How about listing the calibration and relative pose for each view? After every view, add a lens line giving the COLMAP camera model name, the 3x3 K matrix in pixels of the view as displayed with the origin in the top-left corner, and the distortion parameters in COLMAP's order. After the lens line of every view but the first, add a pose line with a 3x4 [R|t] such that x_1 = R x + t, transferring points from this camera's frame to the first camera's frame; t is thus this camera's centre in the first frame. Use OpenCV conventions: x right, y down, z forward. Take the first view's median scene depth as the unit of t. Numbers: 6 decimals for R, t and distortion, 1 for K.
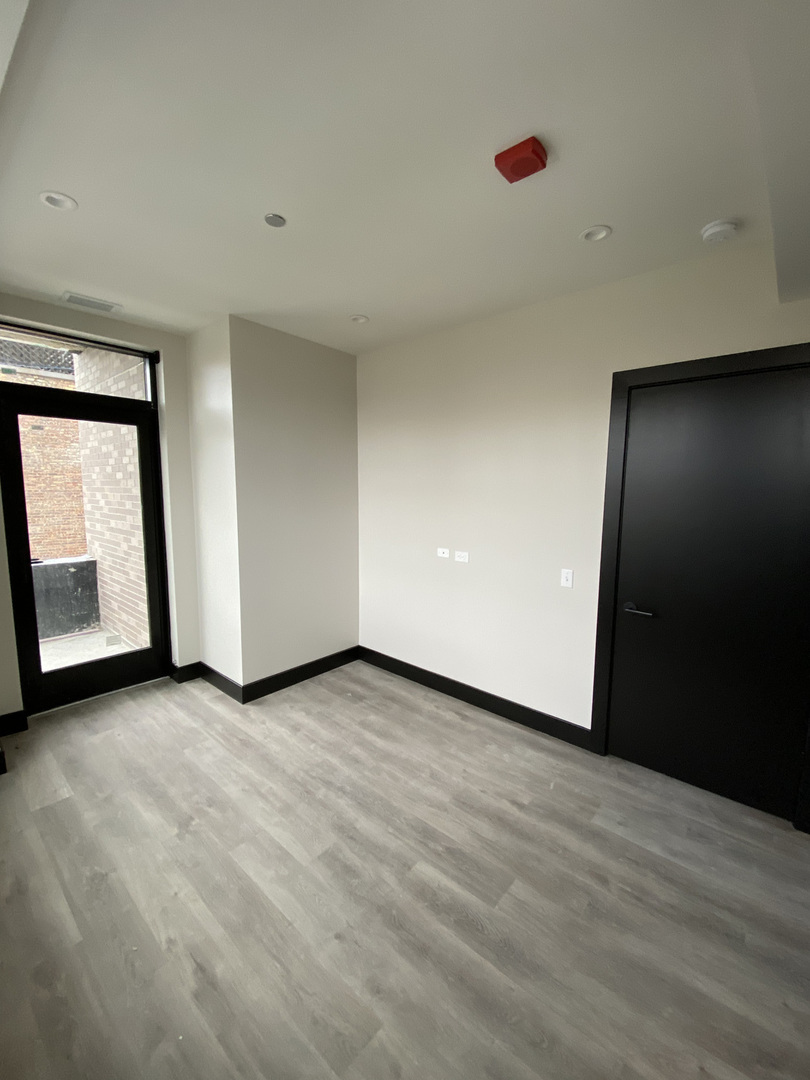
lens RADIAL K [[442.0, 0, 401.4], [0, 442.0, 540.7], [0, 0, 1]] dist [-0.014344, -0.000154]
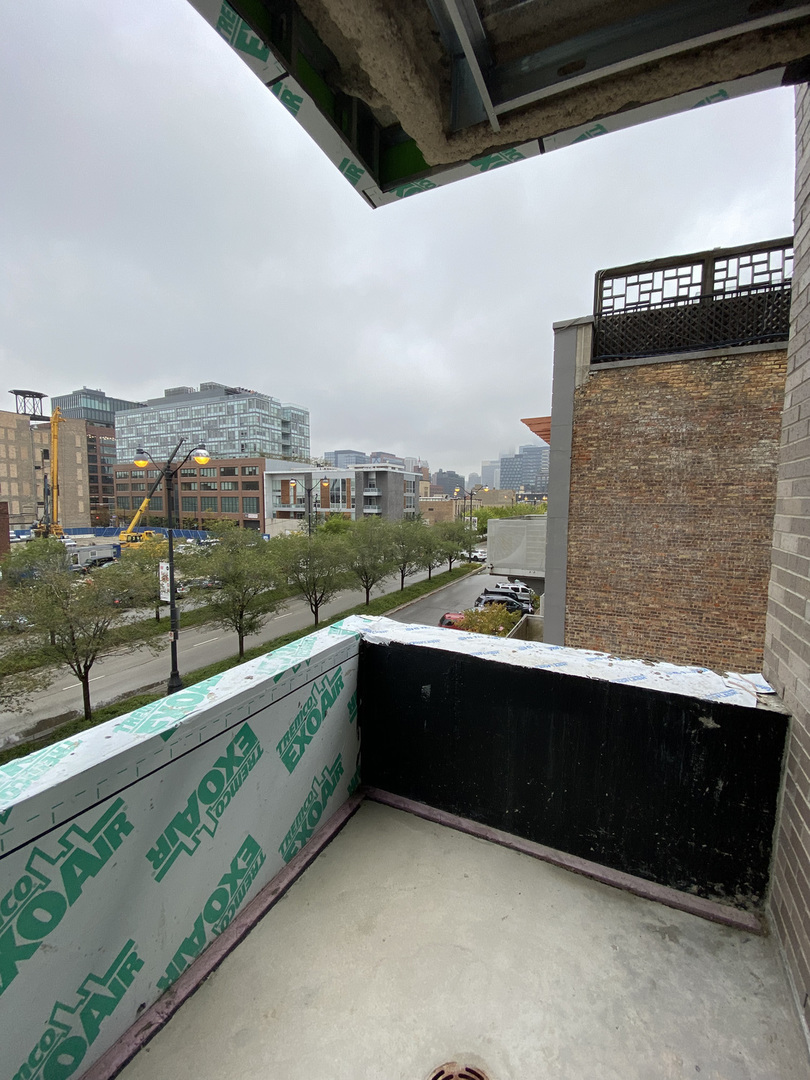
lens RADIAL K [[442.0, 0, 402.4], [0, 442.0, 540.2], [0, 0, 1]] dist [-0.014344, -0.000154]
pose [[0.253830, 0.079782, -0.963953, -0.210465], [-0.122143, 0.991258, 0.049879, -0.026907], [0.959506, 0.105079, 0.261356, 0.283775]]
